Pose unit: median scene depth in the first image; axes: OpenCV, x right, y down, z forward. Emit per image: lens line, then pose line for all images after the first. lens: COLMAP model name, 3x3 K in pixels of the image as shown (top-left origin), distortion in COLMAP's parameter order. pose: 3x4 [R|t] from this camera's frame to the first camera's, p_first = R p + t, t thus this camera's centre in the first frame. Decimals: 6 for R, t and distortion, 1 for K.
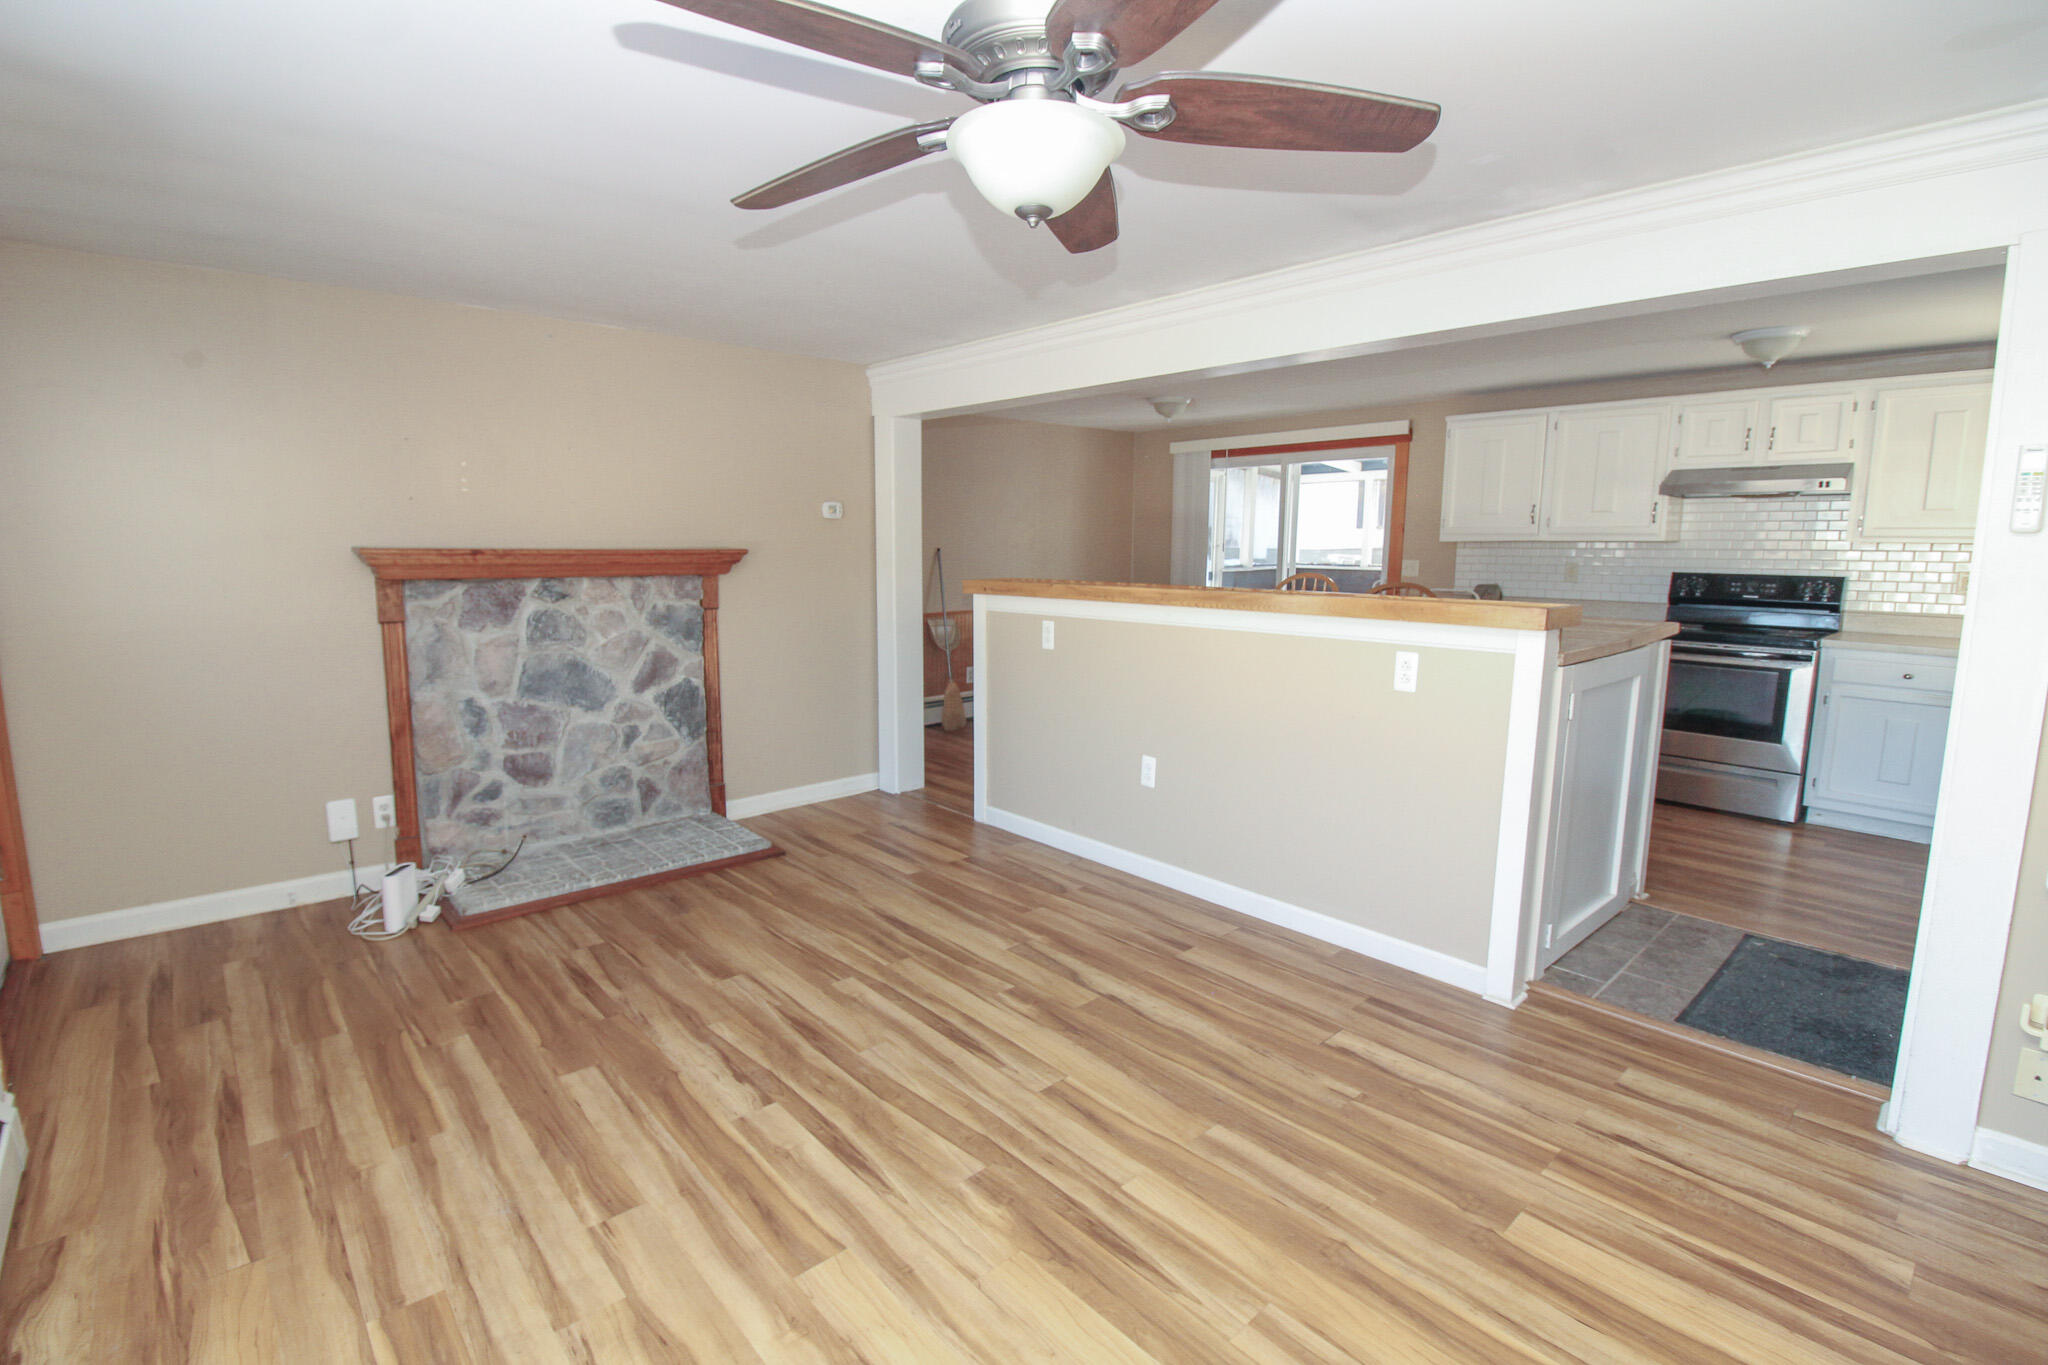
lens RADIAL K [[945.6, 0, 999.2], [0, 945.6, 679.0], [0, 0, 1]] dist [-0.002064, -0.011726]
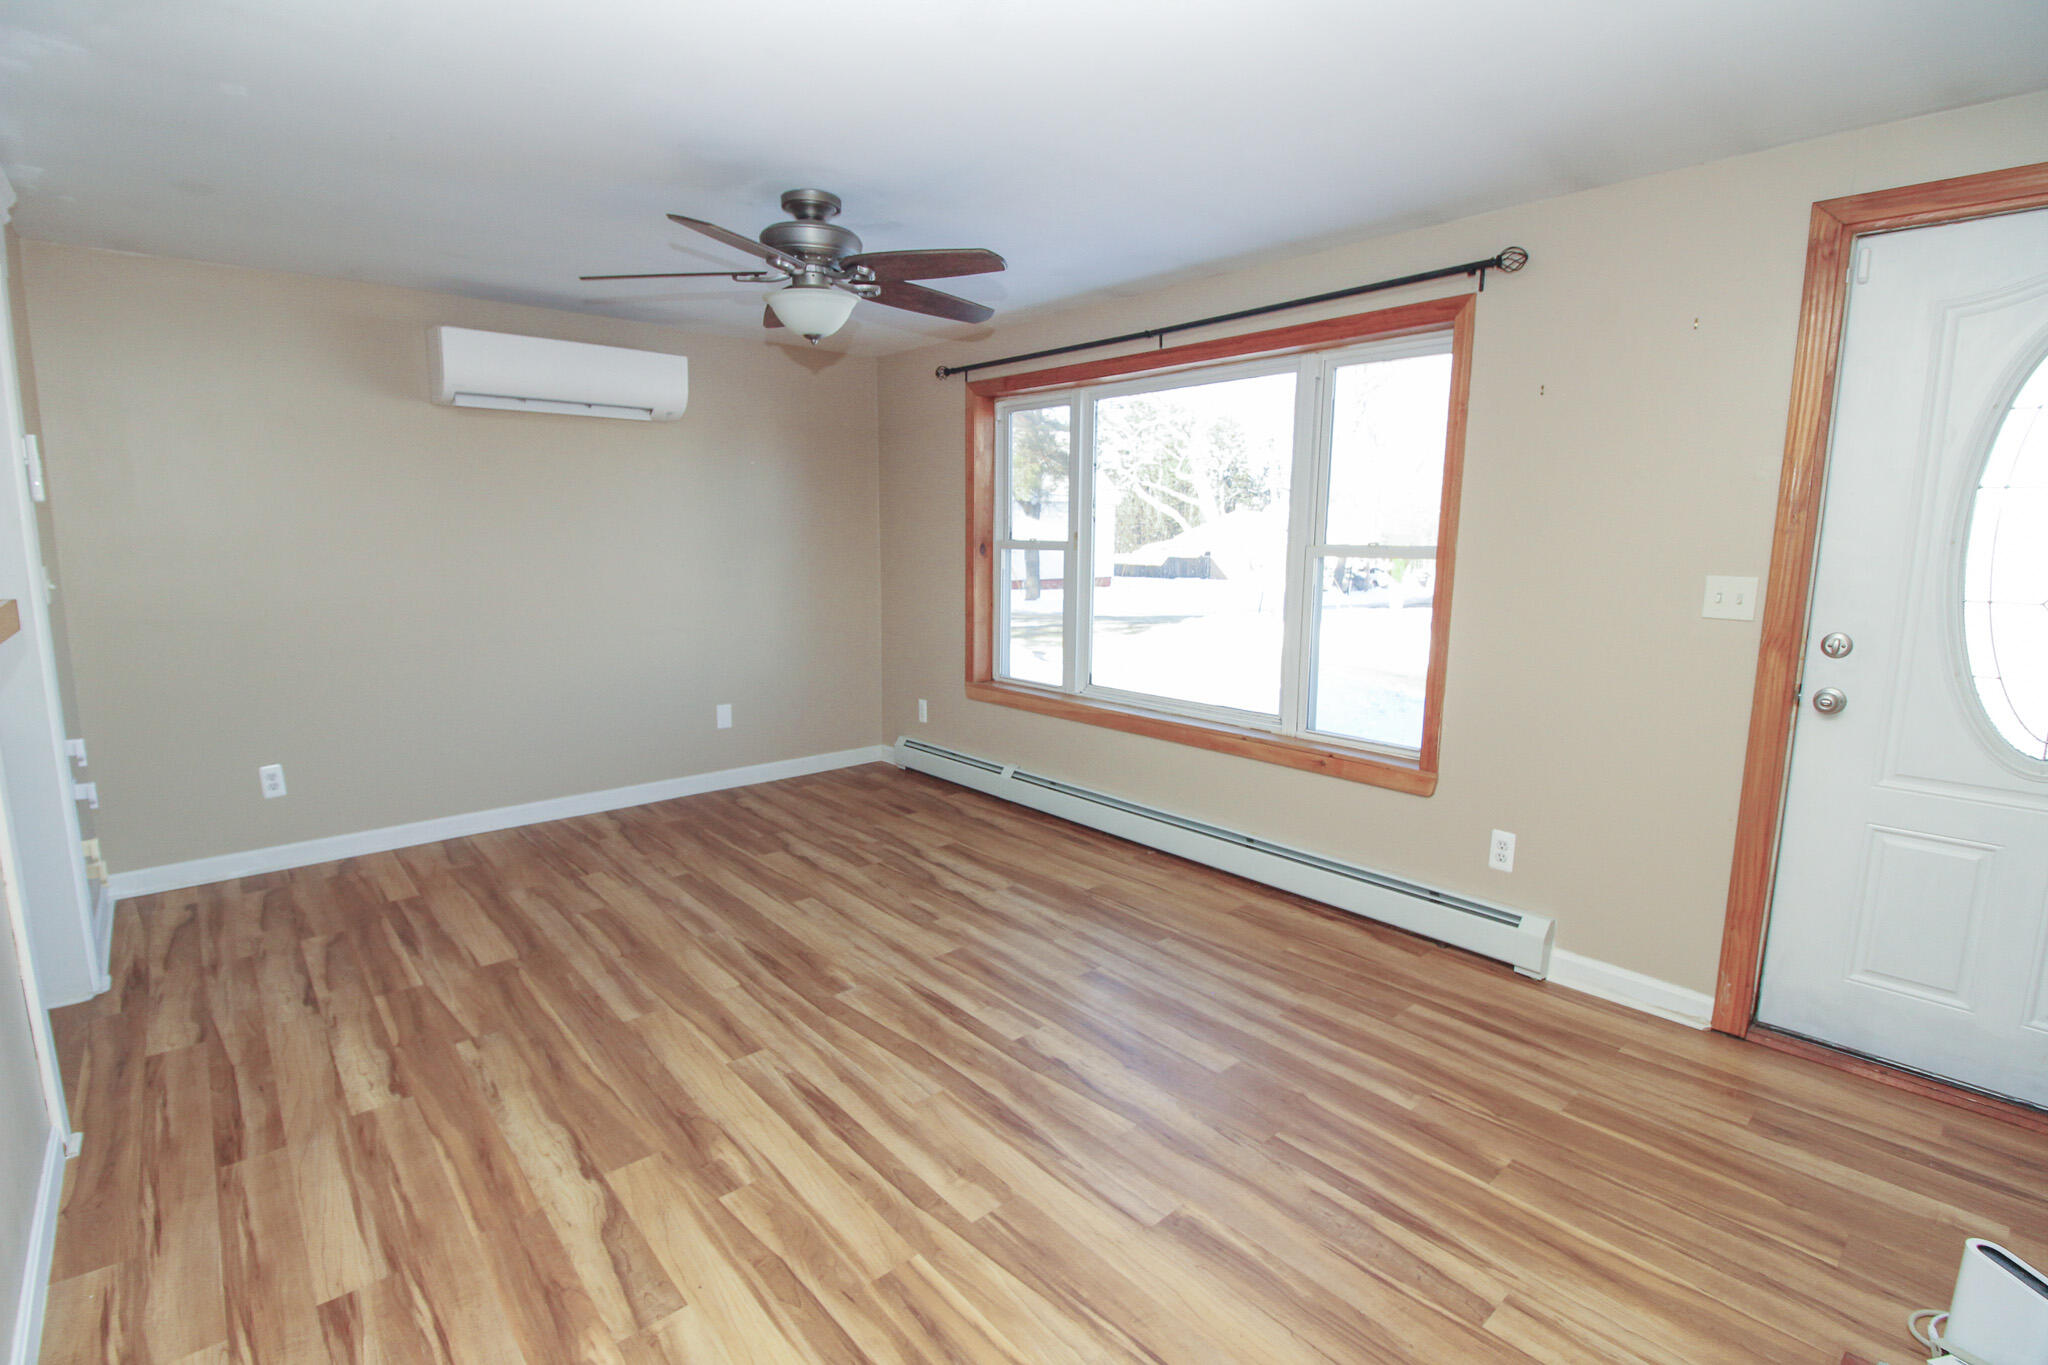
lens RADIAL K [[945.6, 0, 1002.4], [0, 945.6, 680.5], [0, 0, 1]] dist [-0.002064, -0.011726]
pose [[-0.999926, -0.011394, 0.004228, -0.179076], [-0.009569, 0.952611, 0.304042, -0.216547], [-0.007492, 0.303979, -0.952649, 1.520215]]
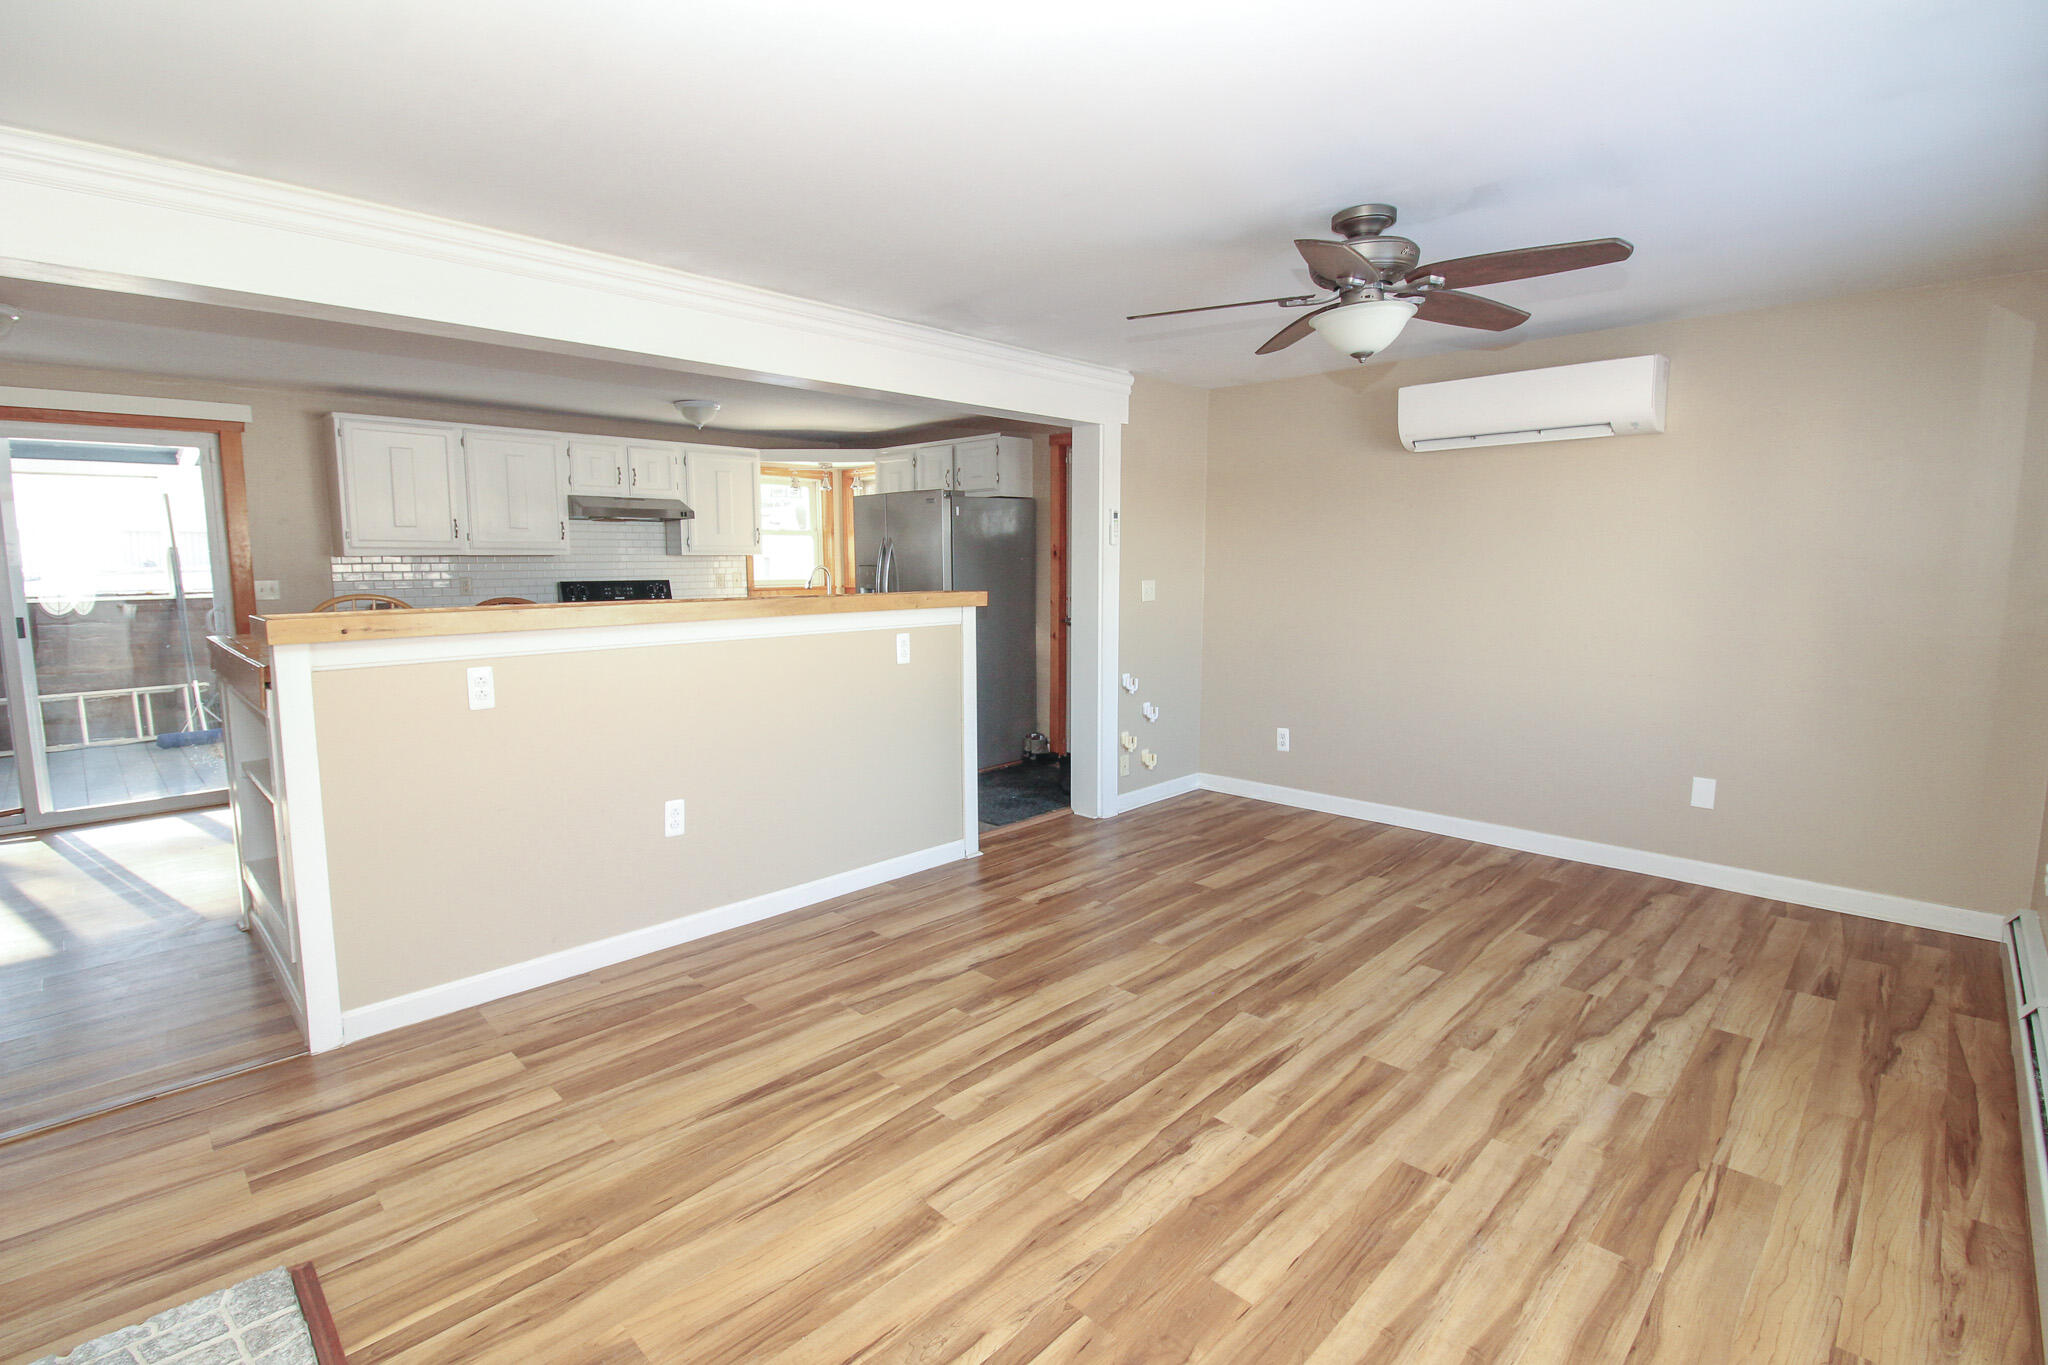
lens RADIAL K [[945.6, 0, 1002.0], [0, 945.6, 675.8], [0, 0, 1]] dist [-0.002064, -0.011726]
pose [[-0.059979, -0.121827, 0.990737, -0.900998], [0.152079, 0.979822, 0.129692, -0.122715], [-0.986547, 0.158449, -0.040241, 0.944183]]
